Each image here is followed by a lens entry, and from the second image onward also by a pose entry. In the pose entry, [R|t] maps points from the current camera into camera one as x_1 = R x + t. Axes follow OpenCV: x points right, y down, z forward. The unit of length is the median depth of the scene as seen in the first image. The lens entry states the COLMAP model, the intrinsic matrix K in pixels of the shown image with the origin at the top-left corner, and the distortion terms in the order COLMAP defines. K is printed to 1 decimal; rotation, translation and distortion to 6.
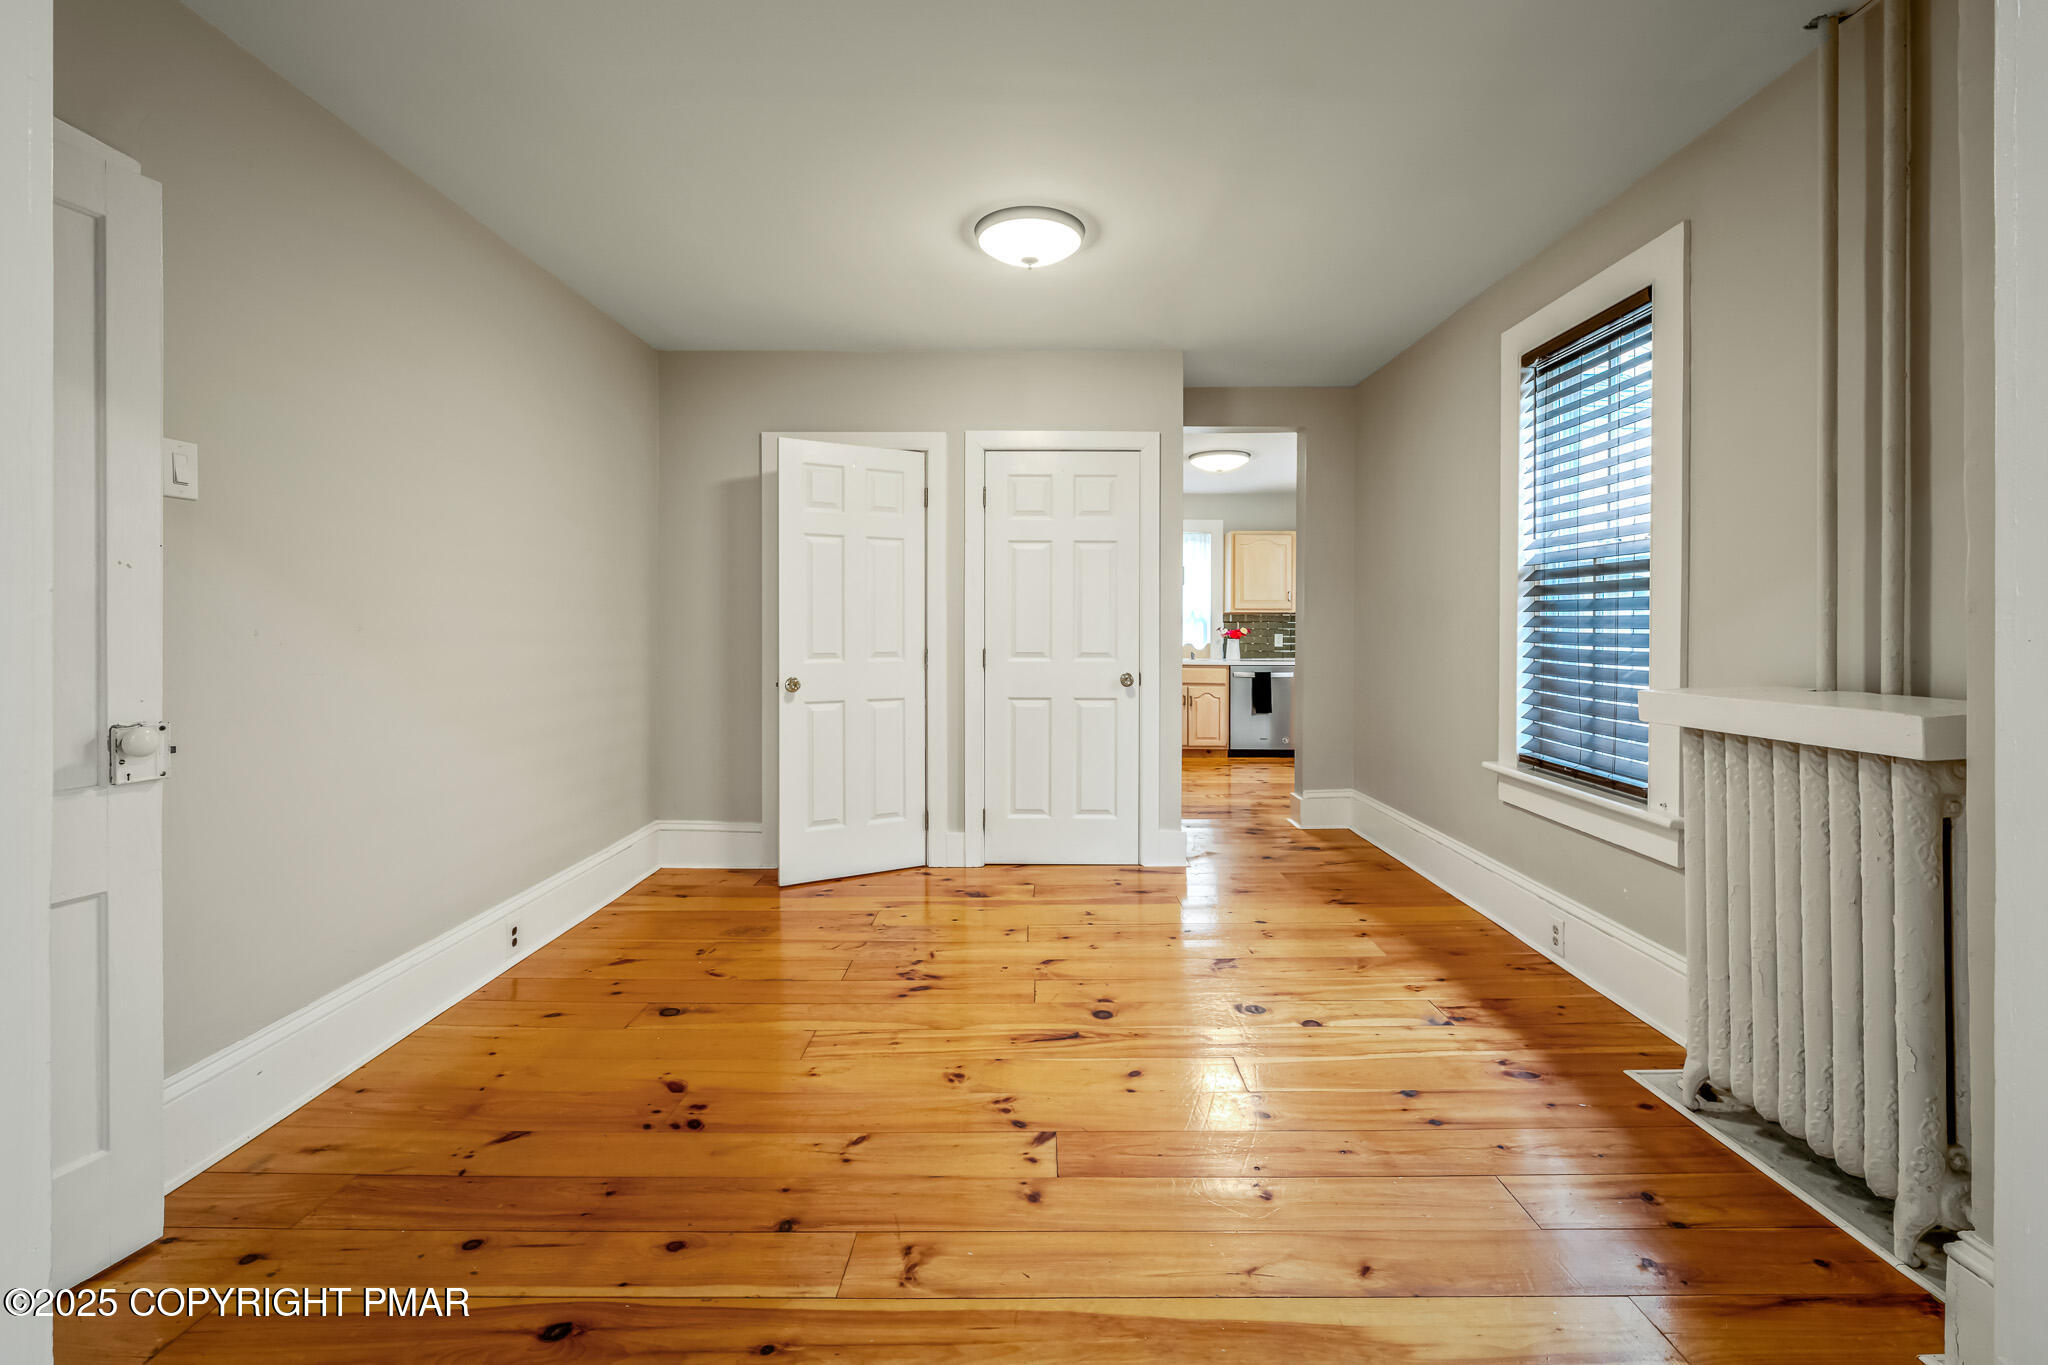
lens RADIAL K [[877.0, 0, 1023.0], [0, 877.0, 628.6], [0, 0, 1]] dist [-0.001486, 0.000228]
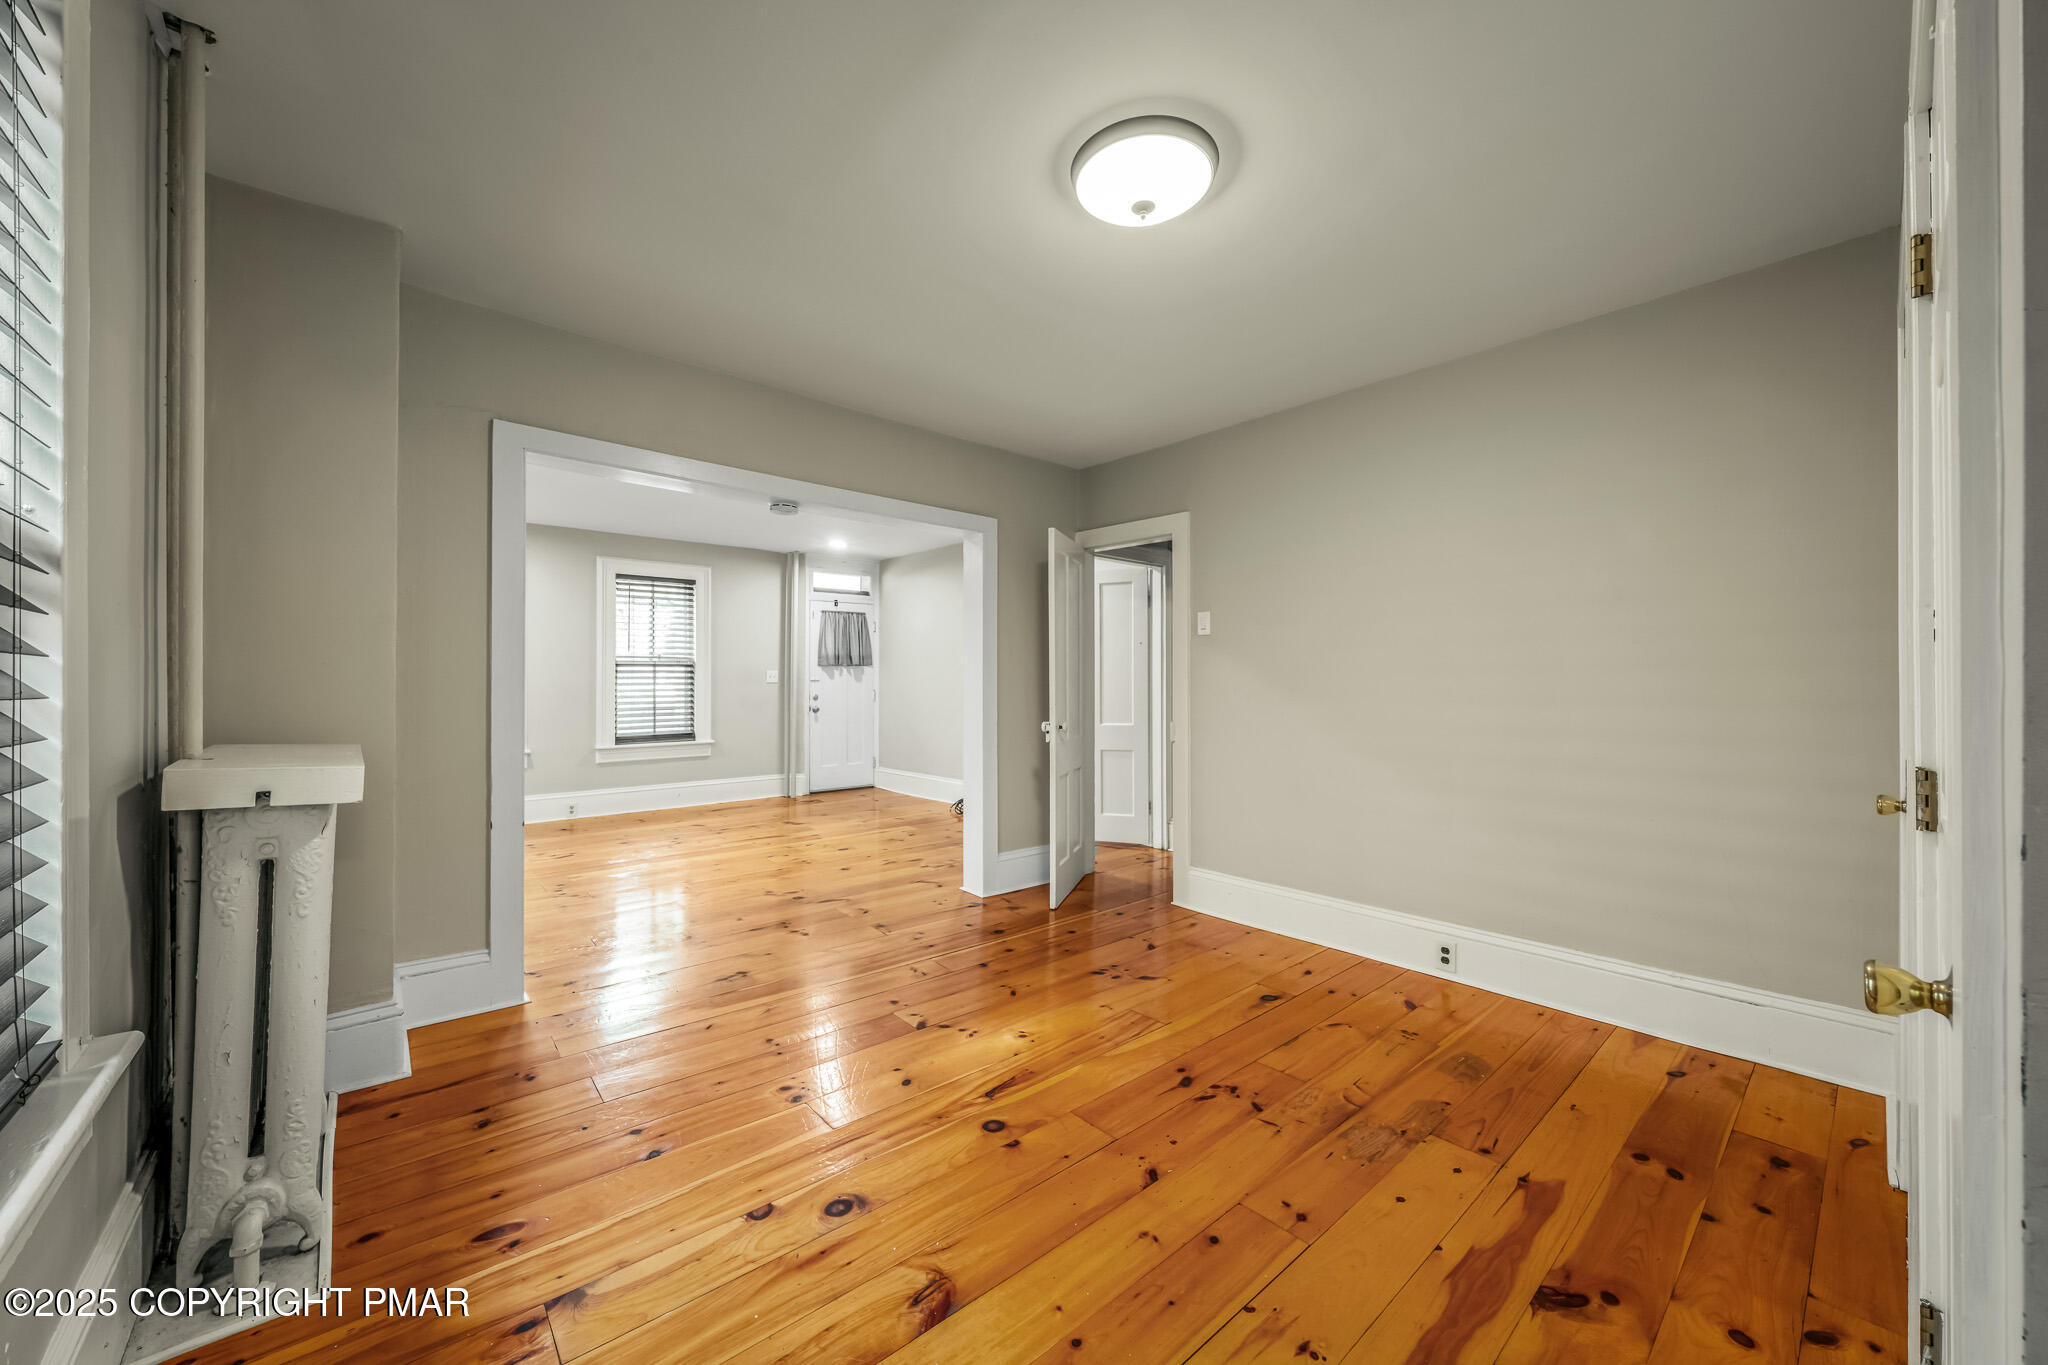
lens RADIAL K [[750.1, 0, 1029.2], [0, 750.1, 677.9], [0, 0, 1]] dist [-0.000644, -0.000012]
pose [[-0.743075, -0.007387, -0.669167, 0.598950], [-0.003604, 0.999969, -0.007037, -0.008665], [0.669198, -0.002817, -0.743079, 1.652792]]
